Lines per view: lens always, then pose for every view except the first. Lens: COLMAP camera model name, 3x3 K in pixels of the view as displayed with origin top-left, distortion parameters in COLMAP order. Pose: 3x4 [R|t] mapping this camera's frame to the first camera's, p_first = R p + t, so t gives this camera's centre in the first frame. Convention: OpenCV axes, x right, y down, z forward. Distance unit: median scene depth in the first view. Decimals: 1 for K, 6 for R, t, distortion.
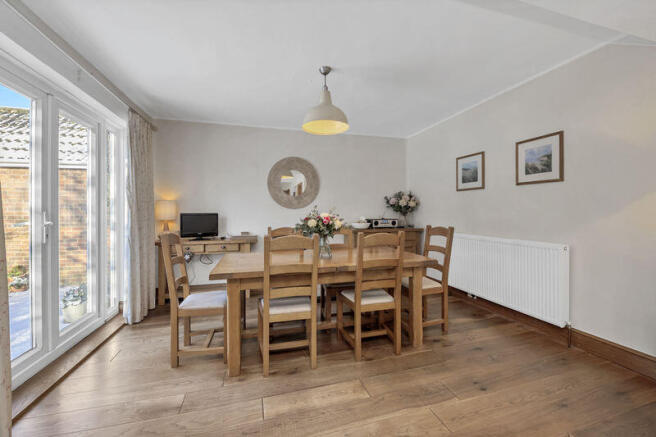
lens RADIAL K [[272.7, 0, 329.6], [0, 272.7, 210.3], [0, 0, 1]] dist [-0.001302, -0.000247]
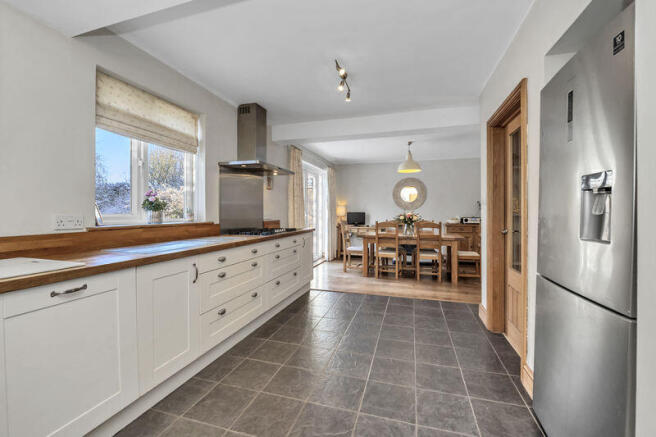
lens RADIAL K [[272.7, 0, 329.6], [0, 272.7, 210.3], [0, 0, 1]] dist [-0.001302, -0.000247]
pose [[0.841013, 0.005912, -0.540983, 0.501026], [-0.003392, 0.999978, 0.005655, -0.017137], [0.541005, -0.002921, 0.841015, -0.888690]]
